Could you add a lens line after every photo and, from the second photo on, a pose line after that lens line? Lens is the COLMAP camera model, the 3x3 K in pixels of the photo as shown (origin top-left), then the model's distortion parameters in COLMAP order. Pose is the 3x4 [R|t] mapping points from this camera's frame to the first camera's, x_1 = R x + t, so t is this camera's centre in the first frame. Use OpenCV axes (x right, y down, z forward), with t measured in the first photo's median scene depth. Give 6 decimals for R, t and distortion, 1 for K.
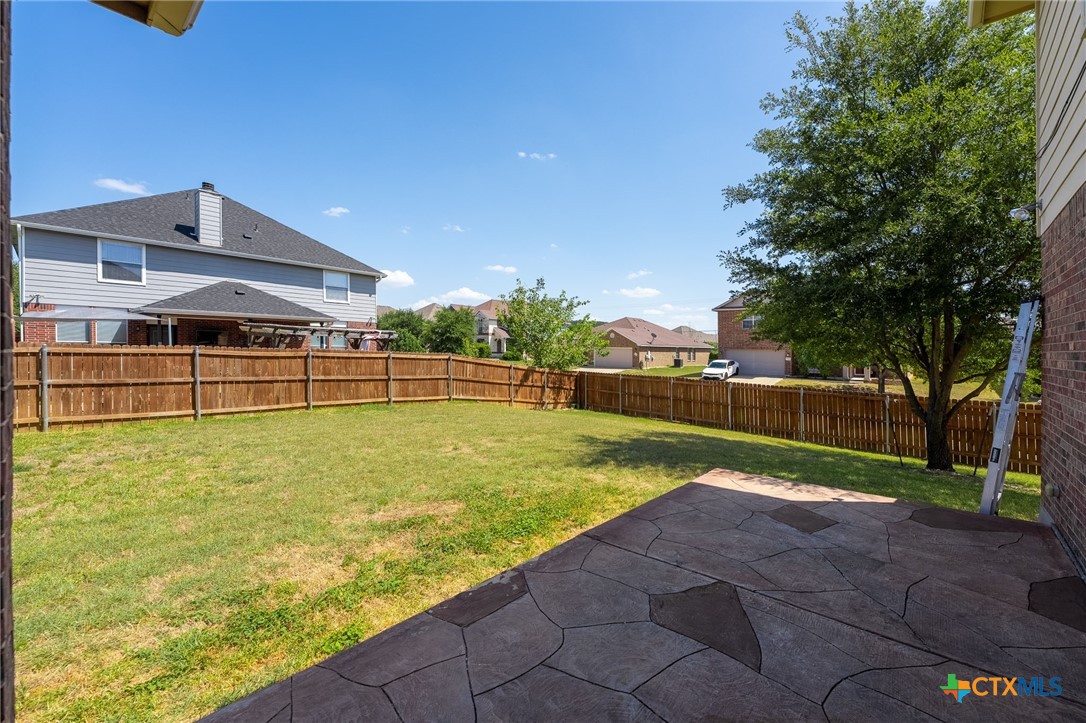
lens RADIAL K [[446.0, 0, 542.1], [0, 446.0, 359.4], [0, 0, 1]] dist [0.000461, -0.000091]
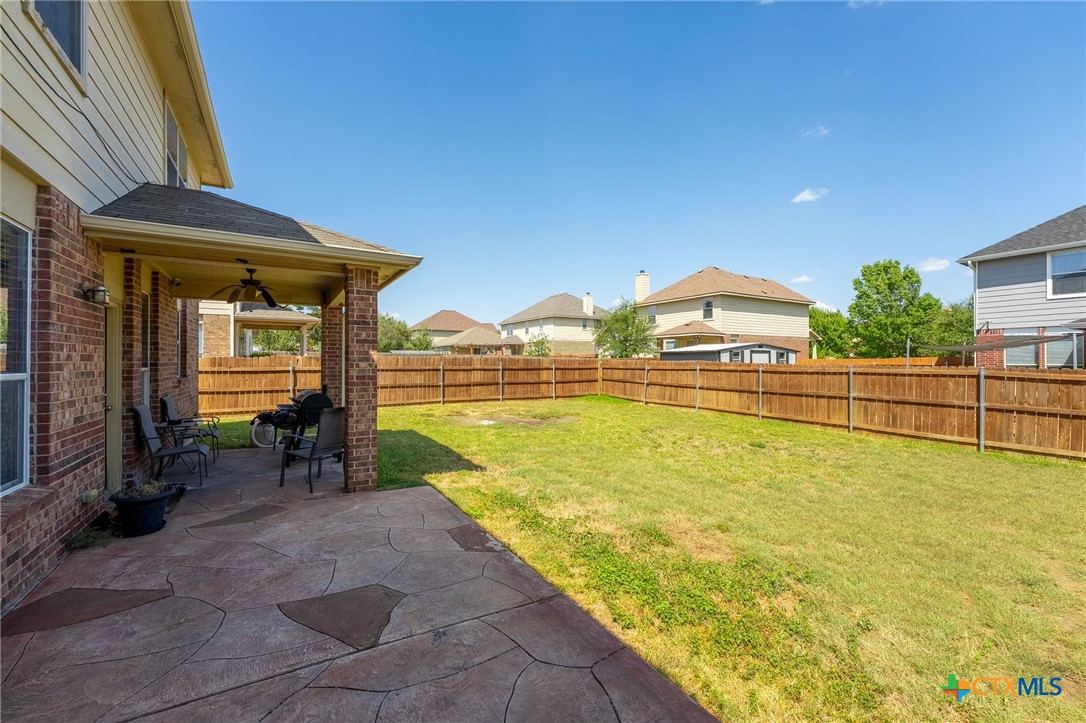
lens RADIAL K [[446.0, 0, 542.1], [0, 446.0, 359.4], [0, 0, 1]] dist [0.000461, -0.000091]
pose [[-0.294418, -0.025037, -0.955349, 0.322480], [-0.031473, 0.999369, -0.016491, -0.002175], [0.955158, 0.025212, -0.295020, 0.446823]]
